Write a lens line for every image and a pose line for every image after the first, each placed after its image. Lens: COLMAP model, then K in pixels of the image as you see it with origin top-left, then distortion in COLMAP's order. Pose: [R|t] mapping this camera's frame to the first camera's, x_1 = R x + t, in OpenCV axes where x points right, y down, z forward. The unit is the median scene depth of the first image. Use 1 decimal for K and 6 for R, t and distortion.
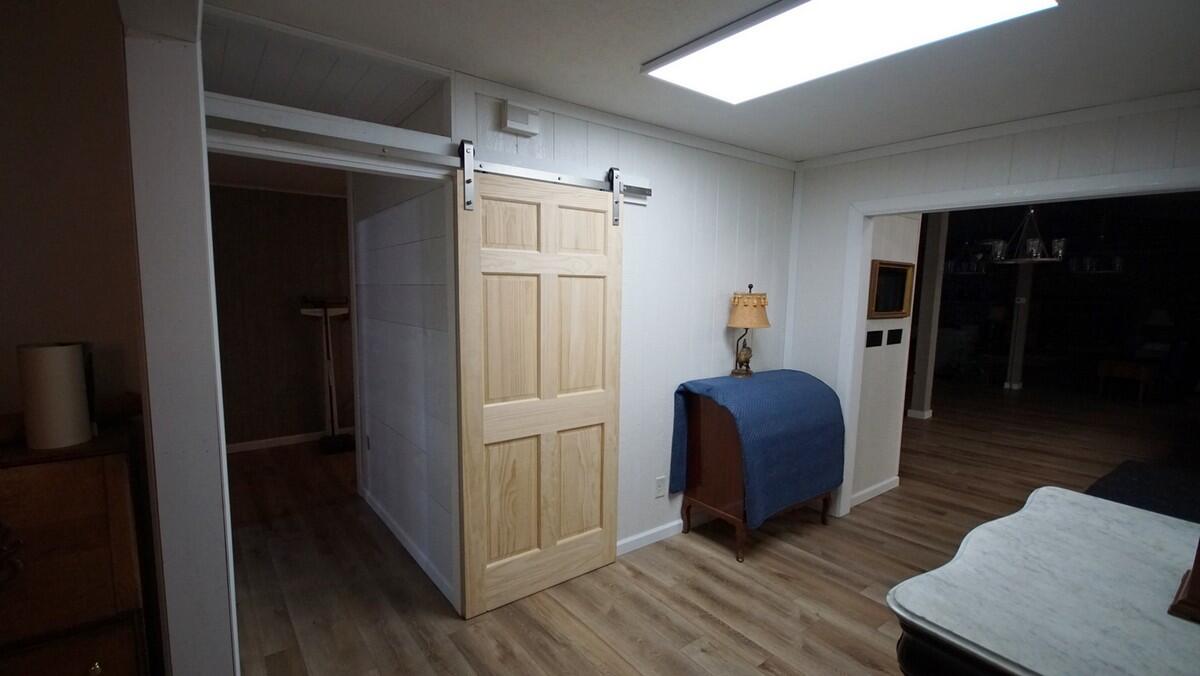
lens RADIAL K [[520.9, 0, 599.1], [0, 520.9, 343.0], [0, 0, 1]] dist [0.000086, 0.000004]
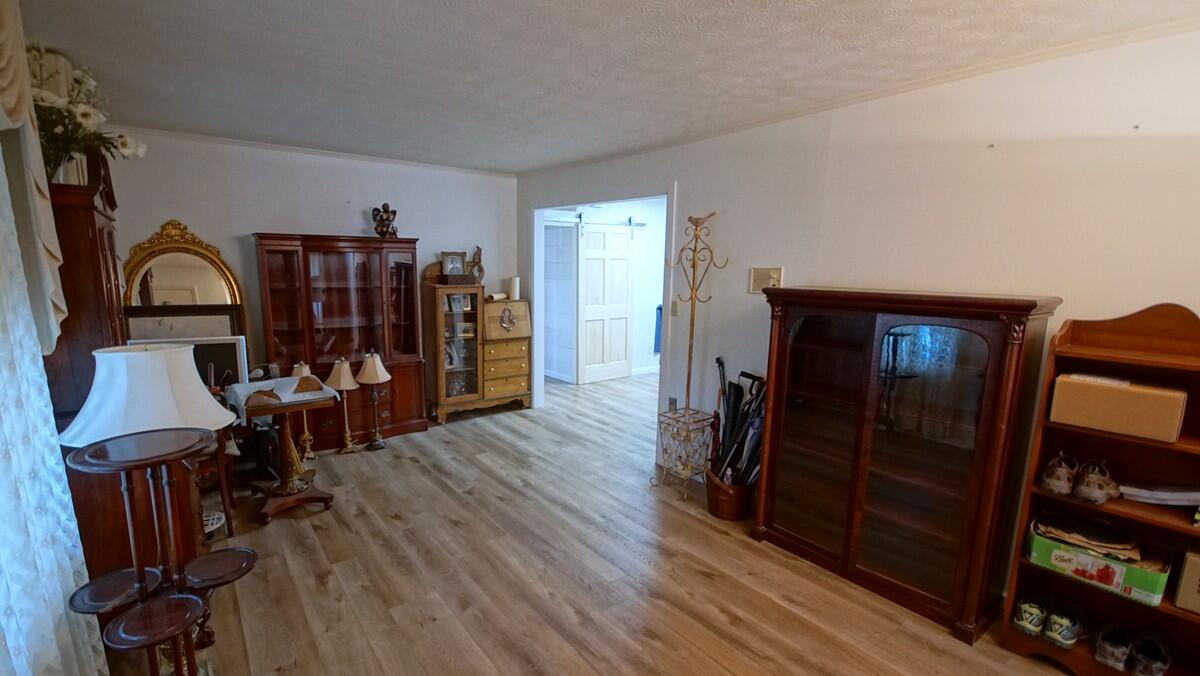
lens RADIAL K [[520.9, 0, 598.5], [0, 520.9, 343.6], [0, 0, 1]] dist [0.000086, 0.000004]
pose [[0.999978, 0.000359, 0.006561, -0.159539], [-0.000660, 0.998940, 0.046033, 0.177231], [-0.006537, -0.046037, 0.998918, -1.672399]]
